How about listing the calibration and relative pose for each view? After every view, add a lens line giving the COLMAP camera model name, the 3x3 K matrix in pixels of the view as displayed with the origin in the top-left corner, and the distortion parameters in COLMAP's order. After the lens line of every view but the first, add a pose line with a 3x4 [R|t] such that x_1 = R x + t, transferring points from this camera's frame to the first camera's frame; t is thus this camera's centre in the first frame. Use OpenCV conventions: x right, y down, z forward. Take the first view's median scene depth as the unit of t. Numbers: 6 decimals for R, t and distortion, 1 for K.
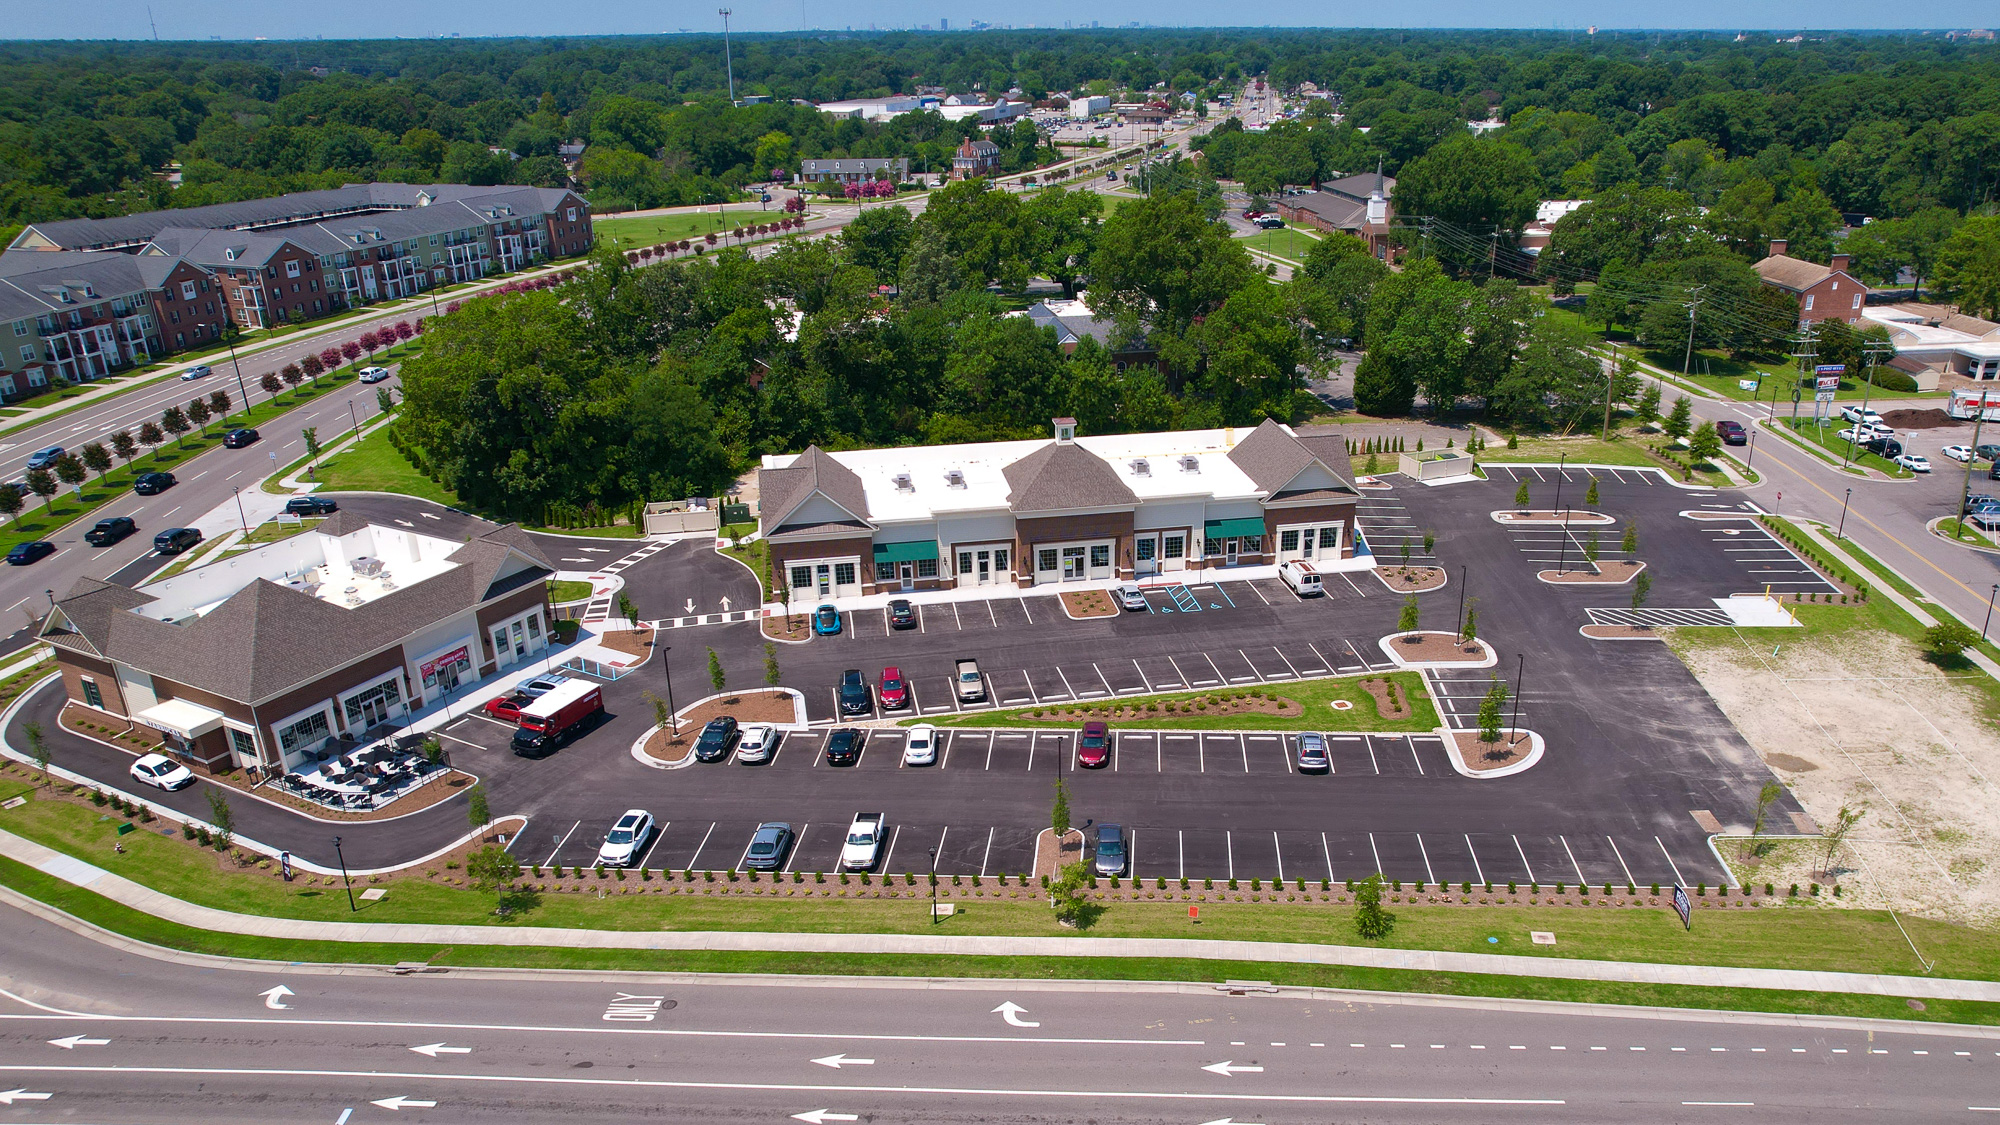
lens RADIAL K [[1282.8, 0, 1000.0], [0, 1282.8, 562.5], [0, 0, 1]] dist [-0.081423, 0.071888]
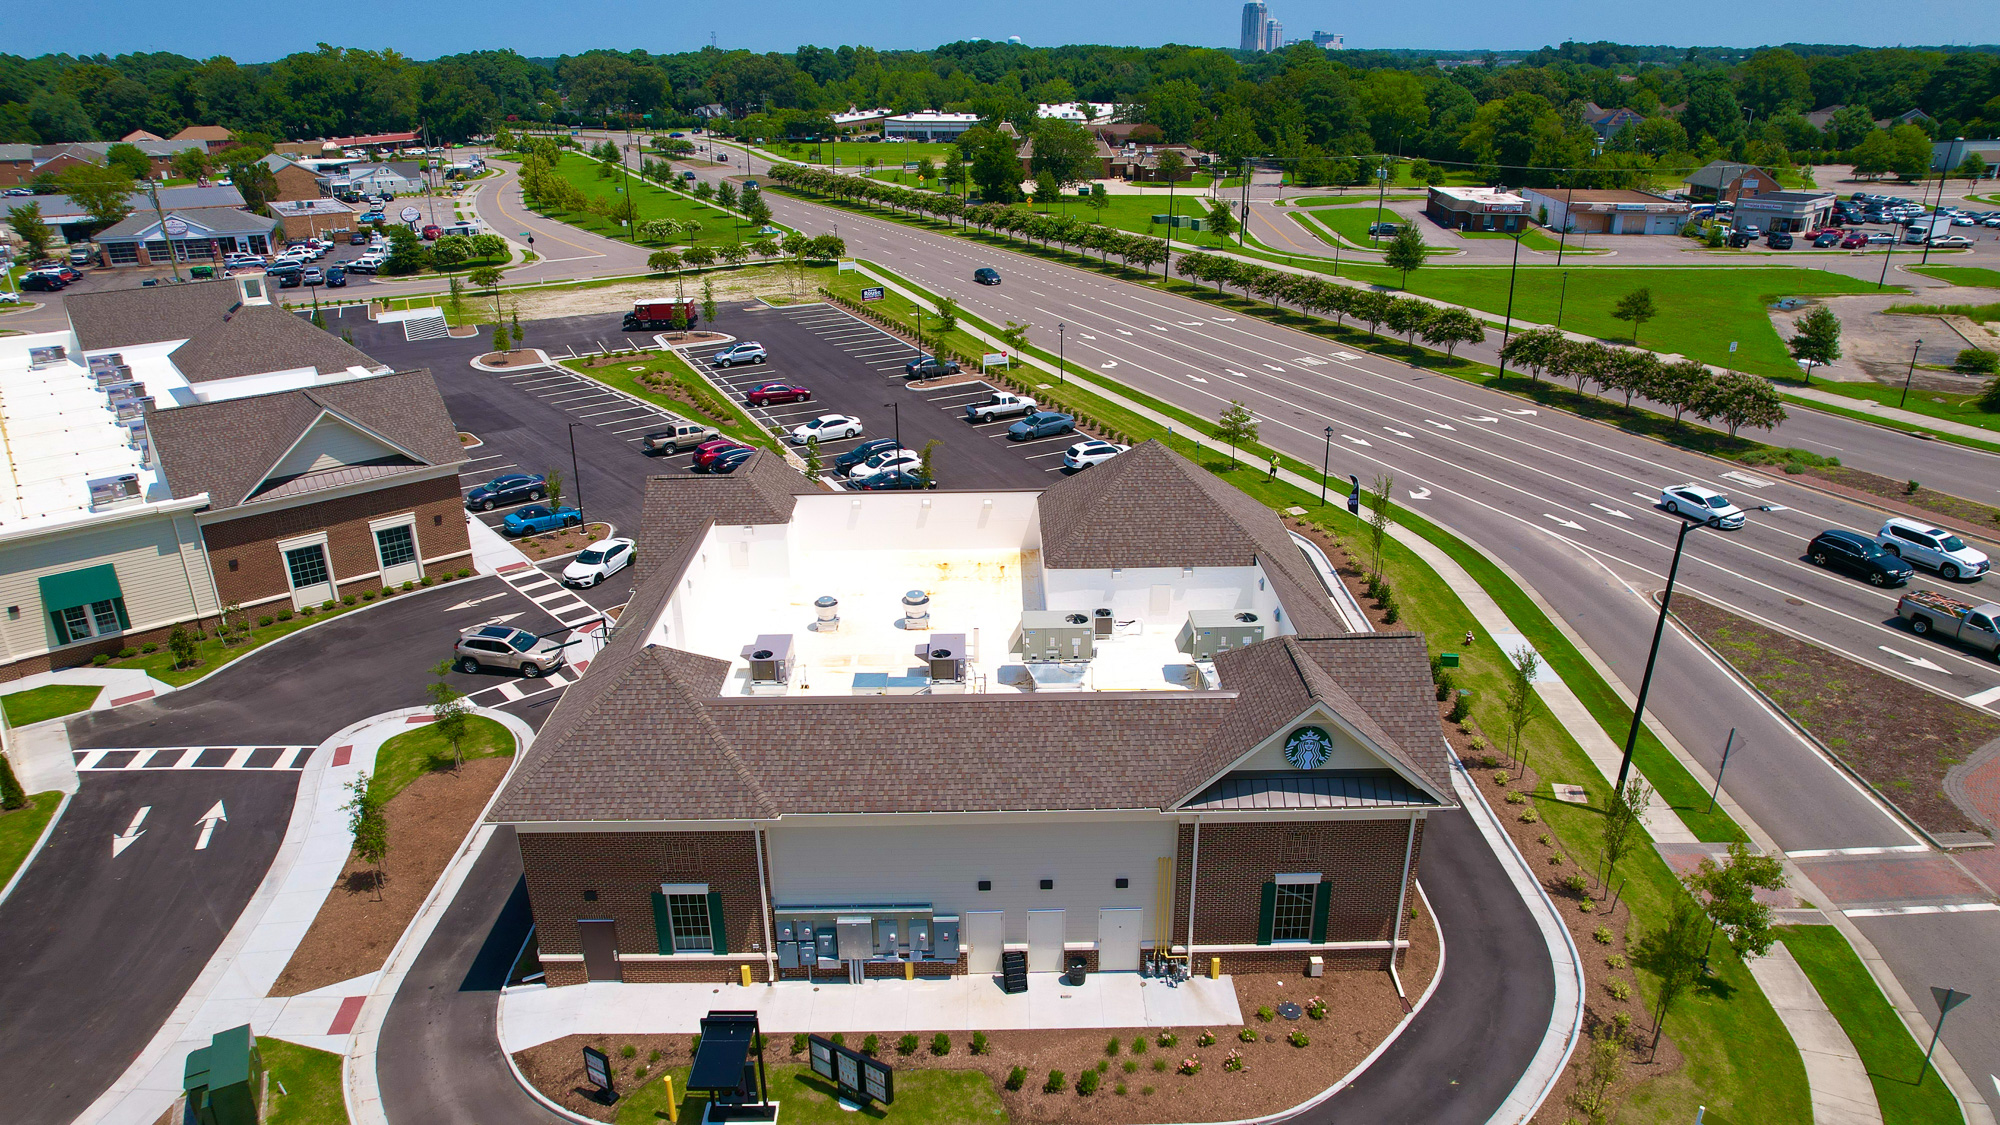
lens RADIAL K [[1282.8, 0, 1000.0], [0, 1282.8, 562.5], [0, 0, 1]] dist [-0.081423, 0.071888]
pose [[-0.449090, -0.321413, 0.833674, -0.808581], [0.349438, 0.795557, 0.494956, -0.187856], [-0.822321, 0.513597, -0.244963, 0.943931]]
